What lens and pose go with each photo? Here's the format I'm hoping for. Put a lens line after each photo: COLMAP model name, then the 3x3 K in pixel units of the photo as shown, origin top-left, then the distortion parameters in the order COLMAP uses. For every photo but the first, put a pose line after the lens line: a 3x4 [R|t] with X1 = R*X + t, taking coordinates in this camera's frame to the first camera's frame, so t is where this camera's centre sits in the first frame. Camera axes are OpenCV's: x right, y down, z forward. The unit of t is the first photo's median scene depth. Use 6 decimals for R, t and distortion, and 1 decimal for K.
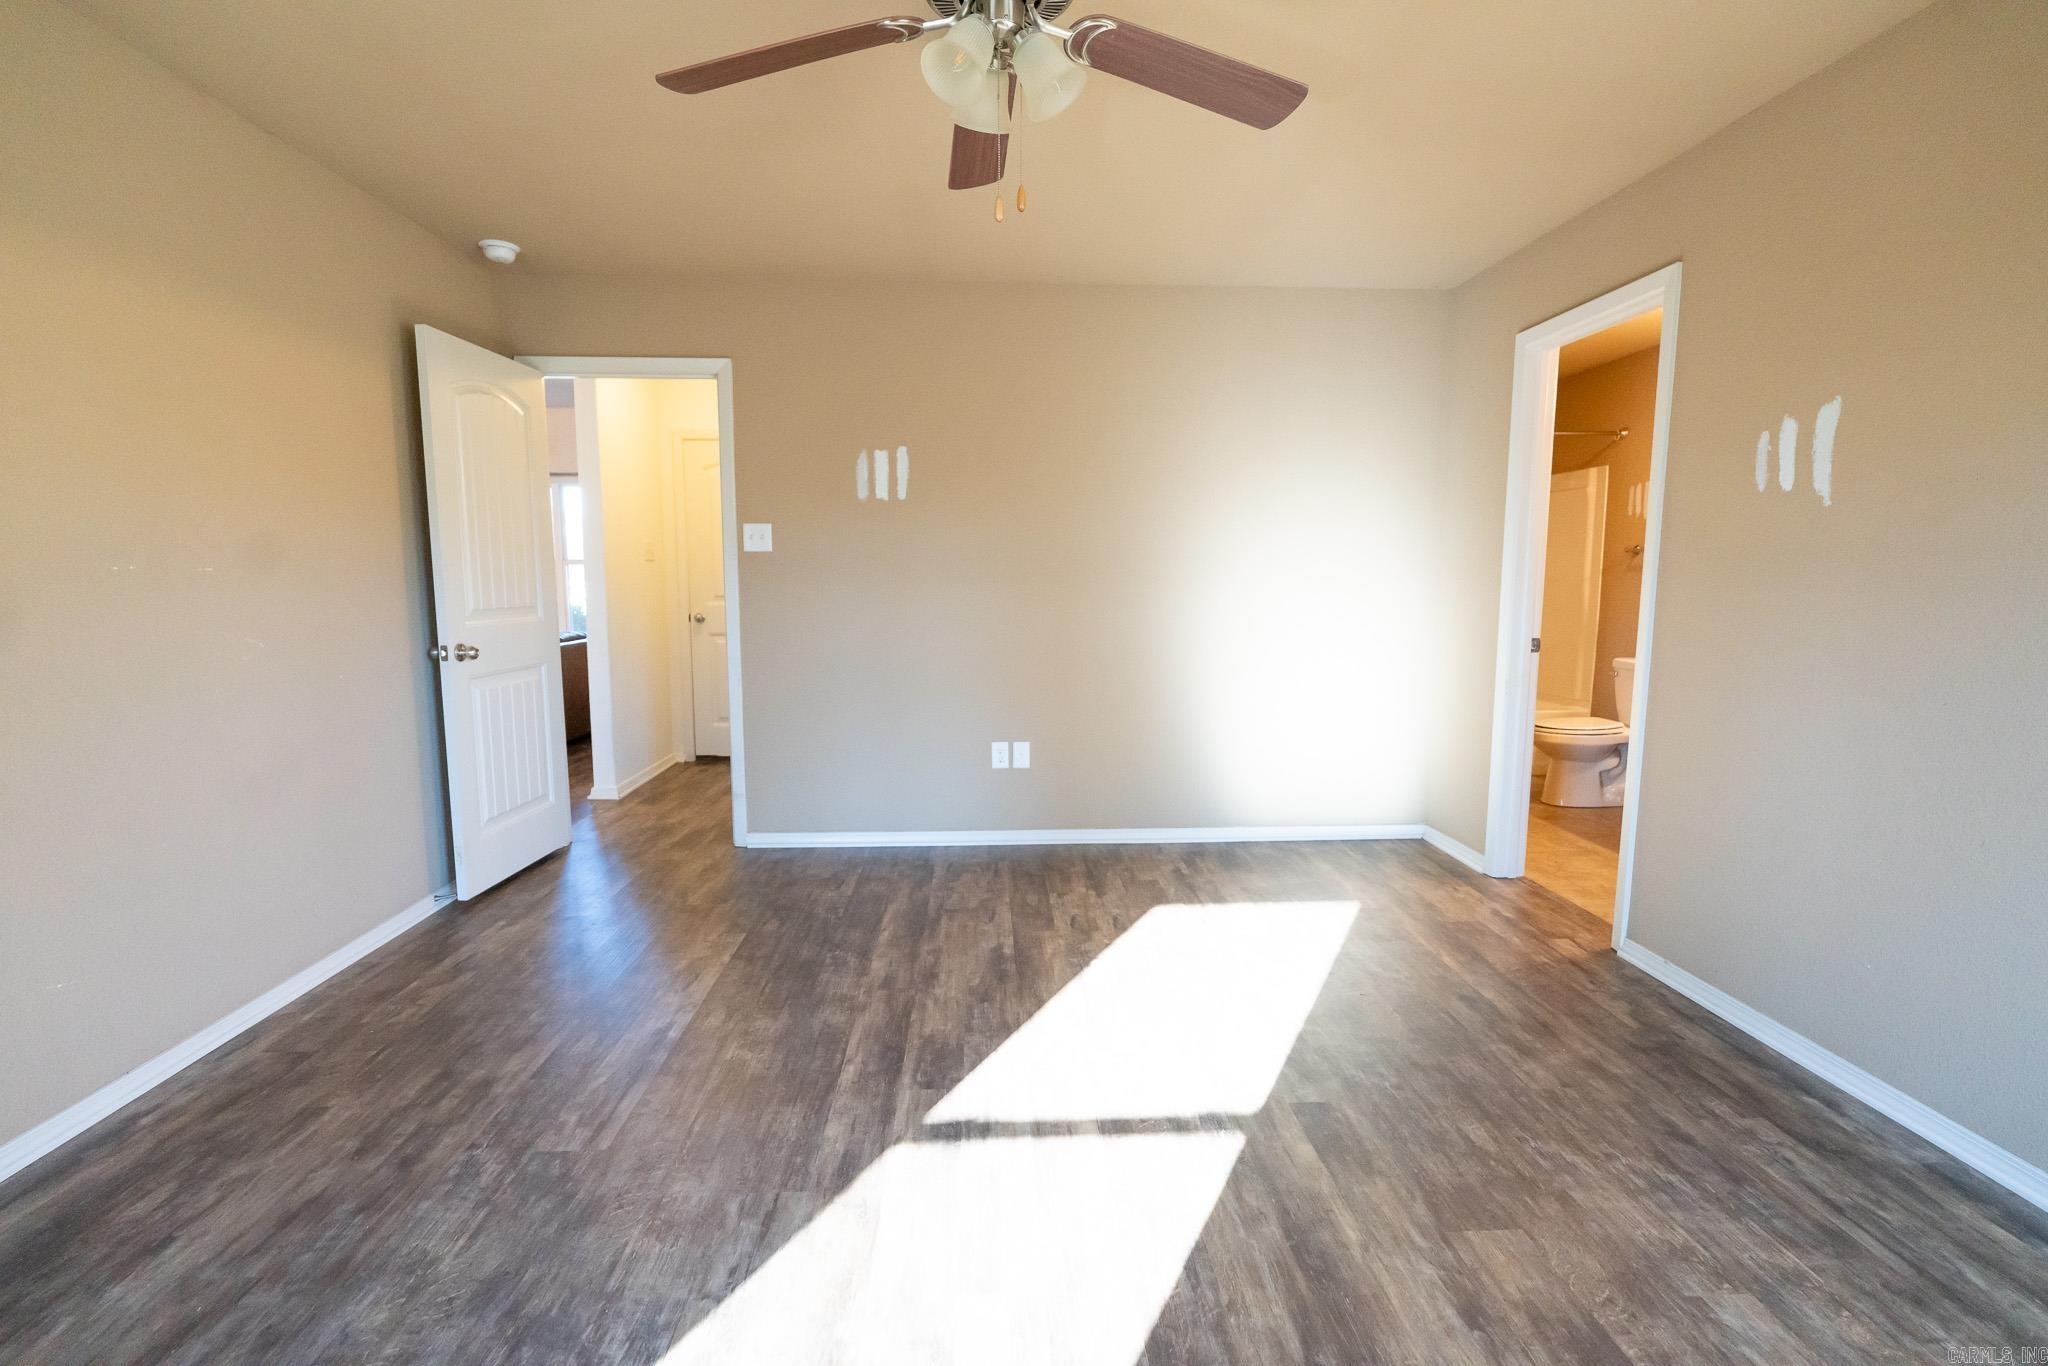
lens RADIAL K [[948.4, 0, 1031.7], [0, 948.4, 686.5], [0, 0, 1]] dist [-0.006494, 0.001761]
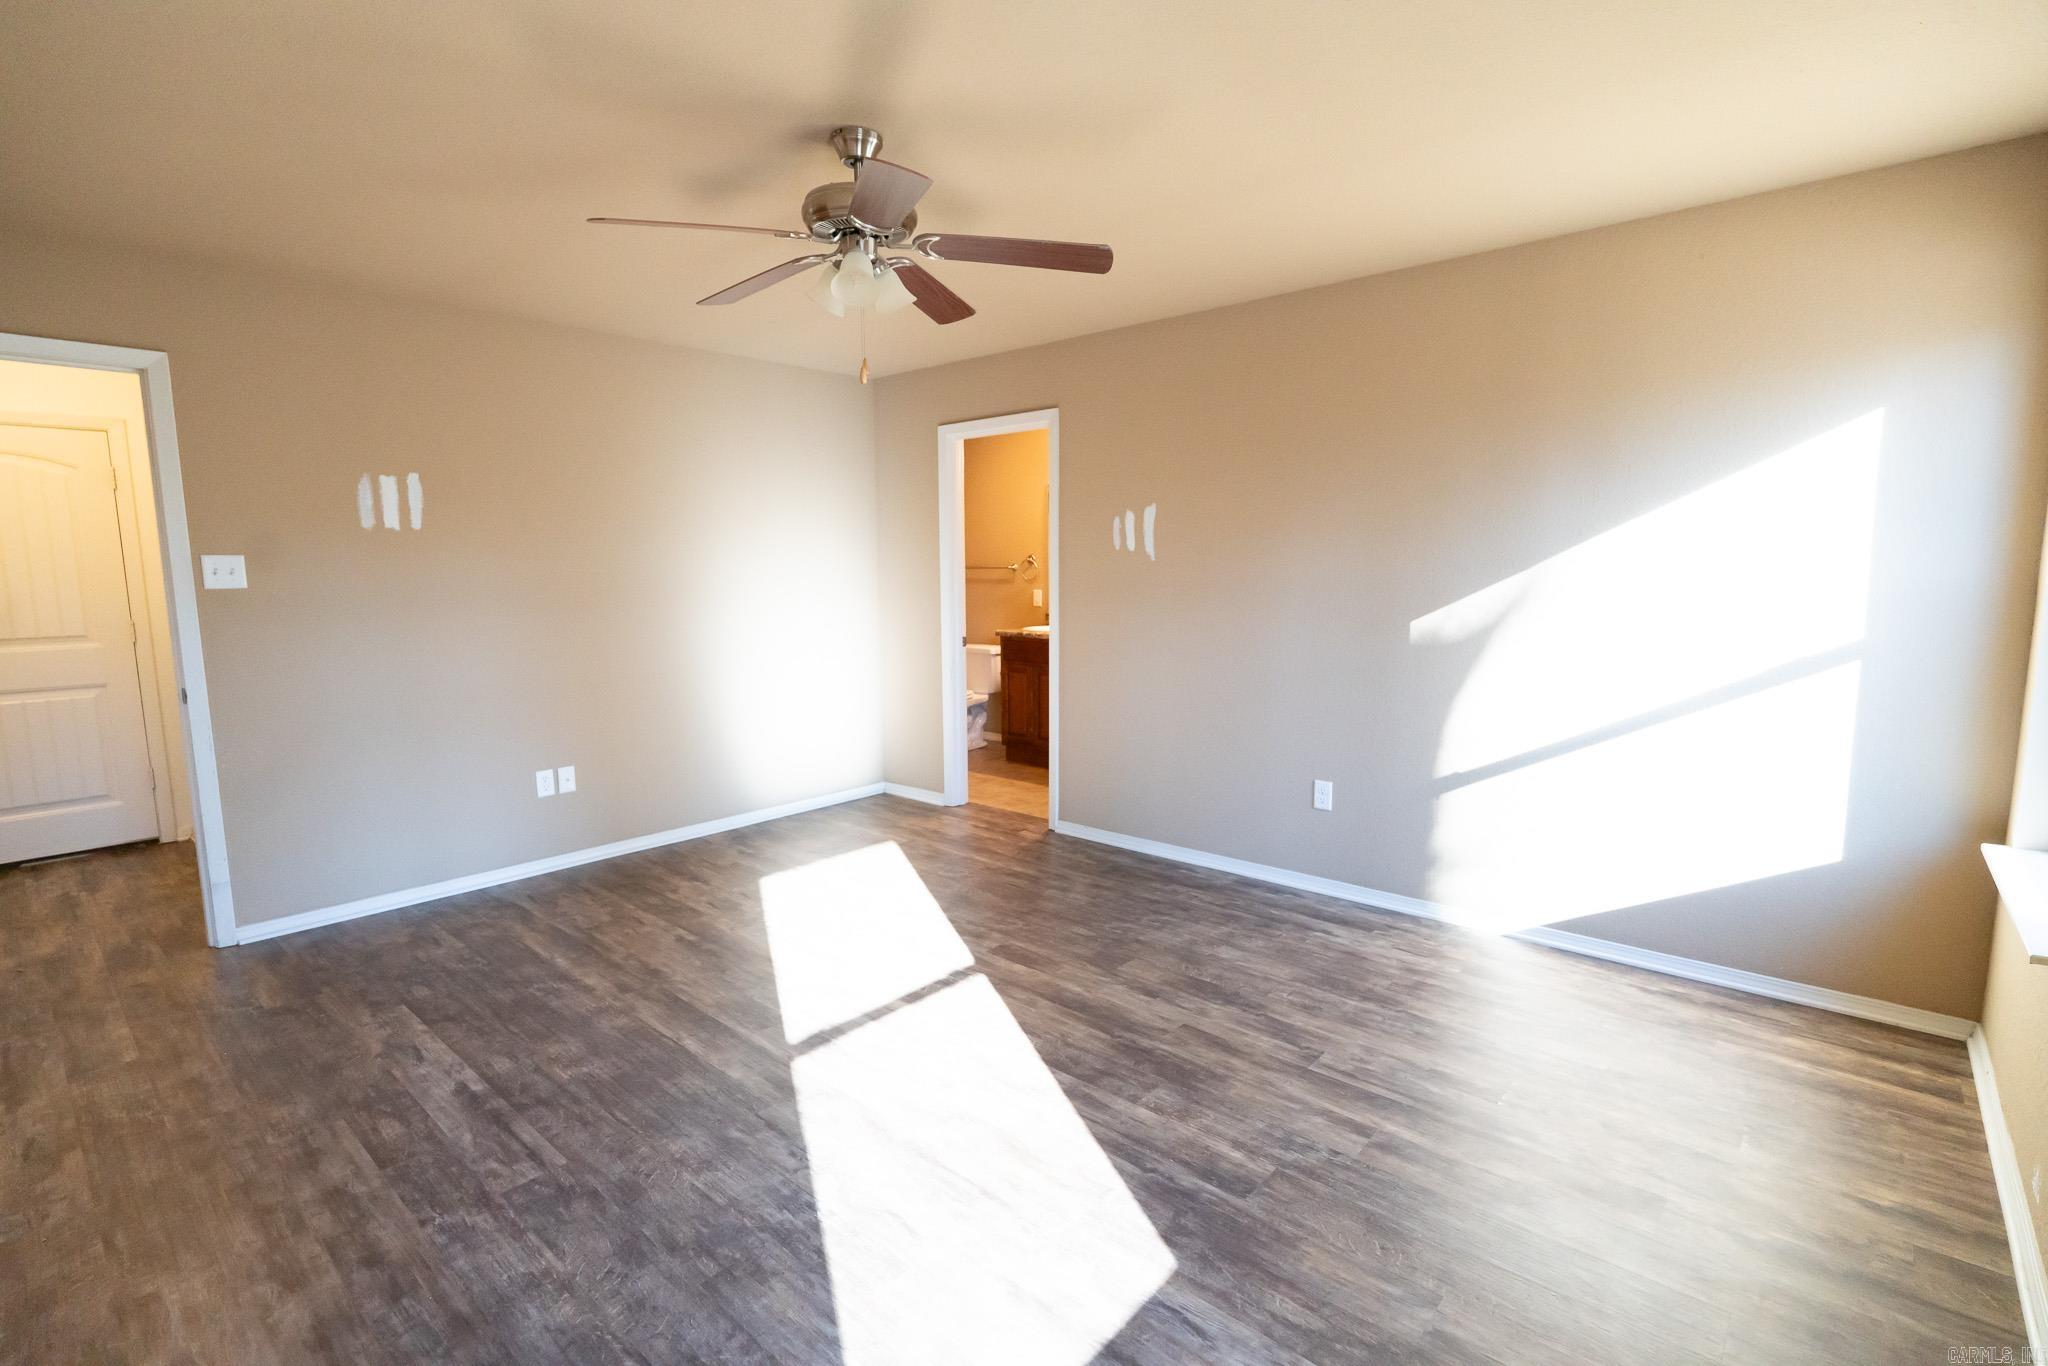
lens RADIAL K [[948.4, 0, 1028.7], [0, 948.4, 691.9], [0, 0, 1]] dist [-0.006494, 0.001761]
pose [[0.699367, -0.101420, 0.707531, -0.605133], [0.093247, 0.994368, 0.050365, -0.043699], [-0.708654, 0.030752, 0.704885, -0.127201]]
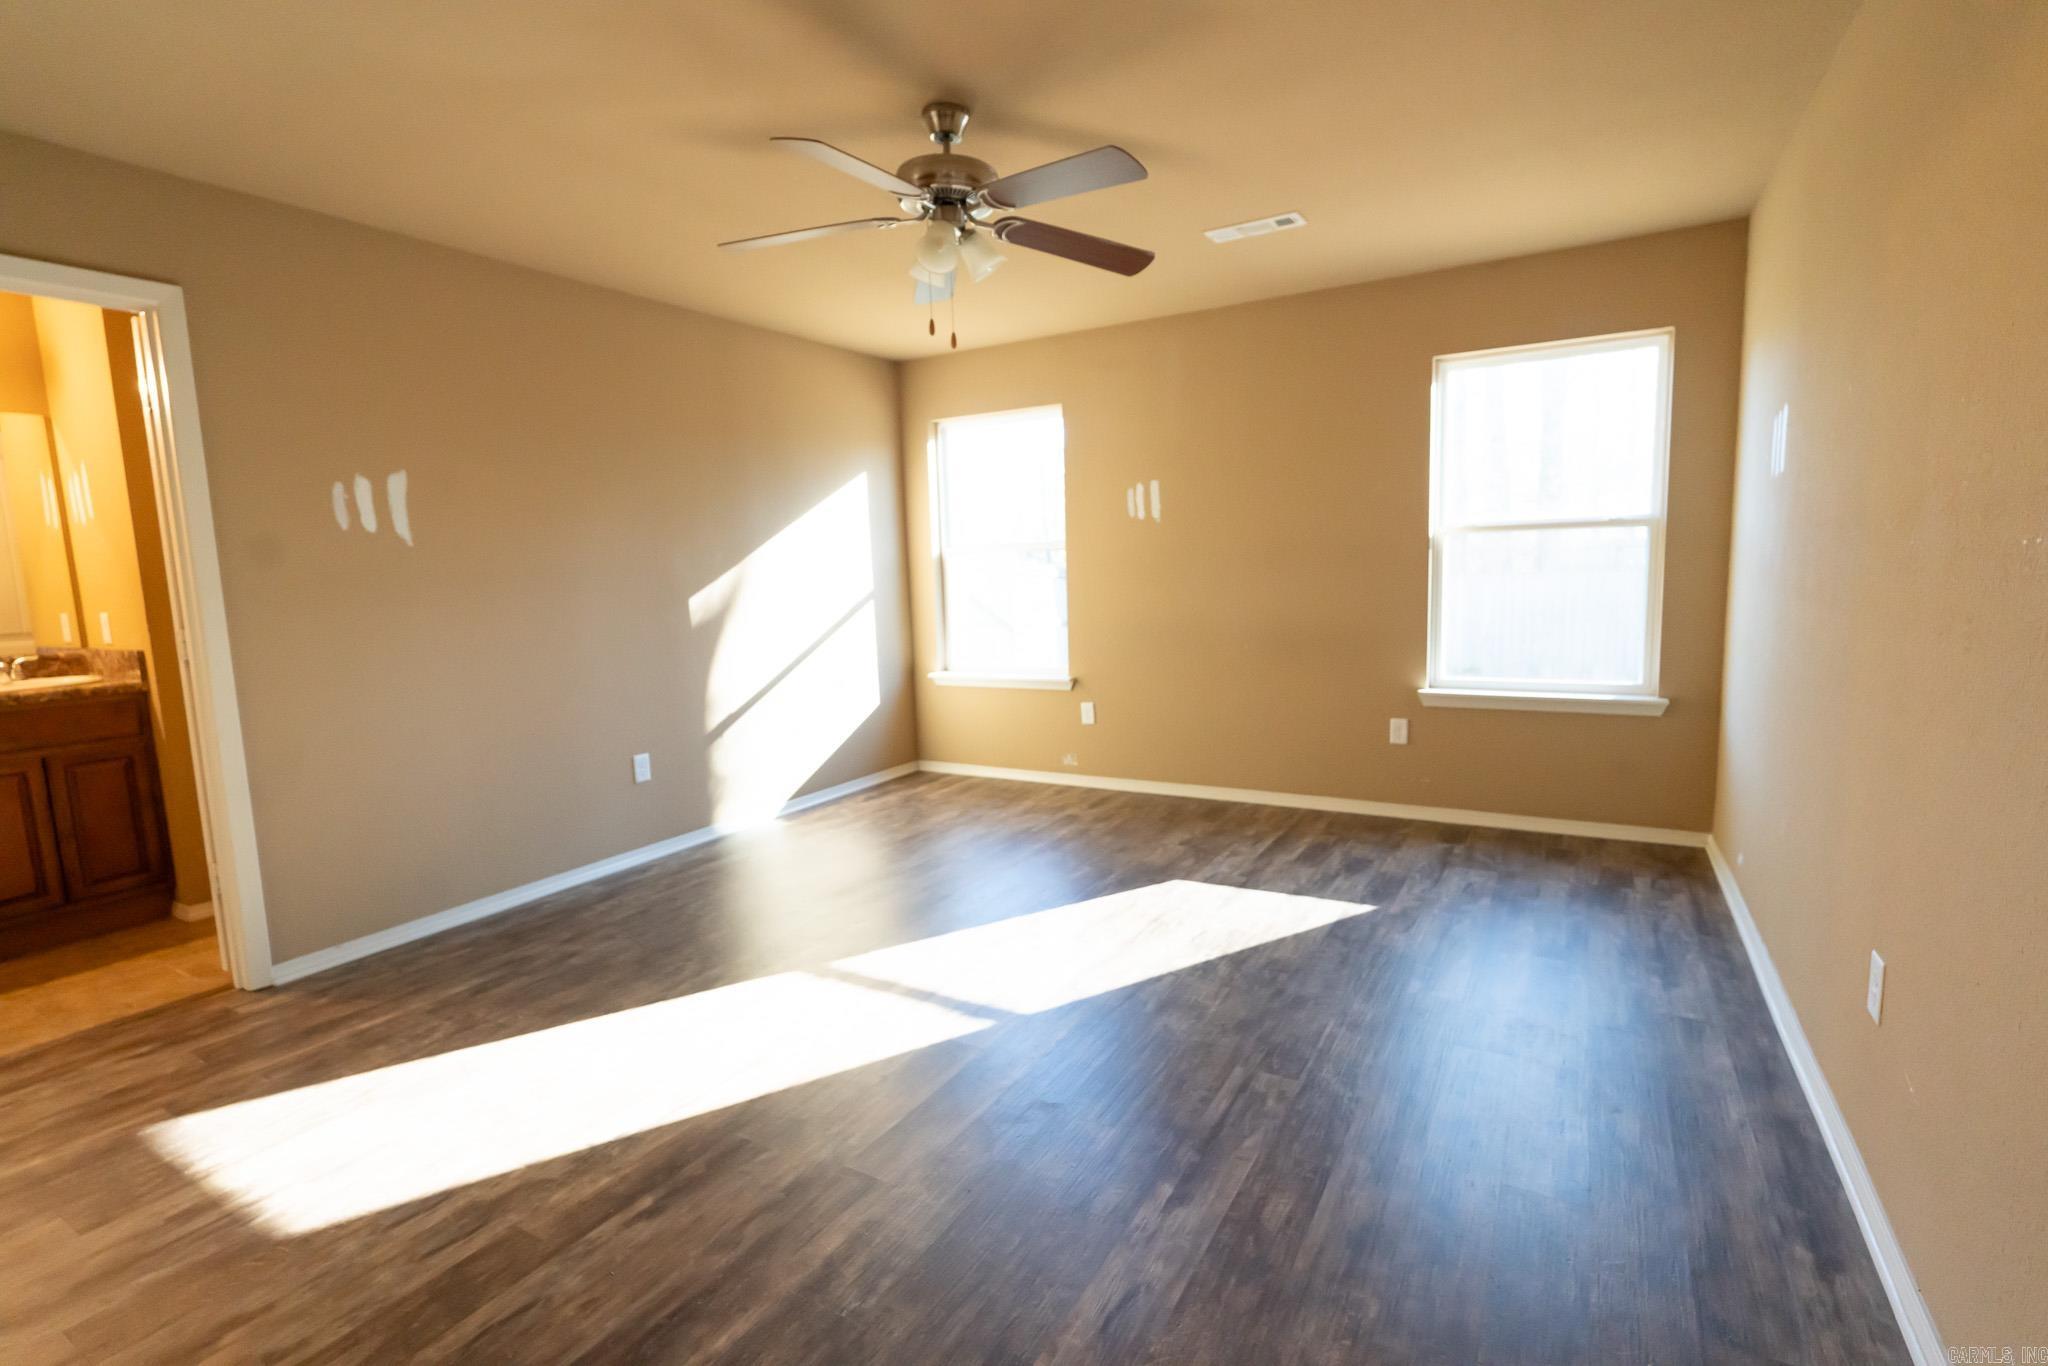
lens RADIAL K [[948.4, 0, 1036.7], [0, 948.4, 677.8], [0, 0, 1]] dist [-0.006494, 0.001761]
pose [[-0.838369, -0.037088, 0.543839, -0.650643], [0.096947, 0.971632, 0.215713, -0.186932], [-0.536412, 0.233571, -0.810991, 1.488295]]
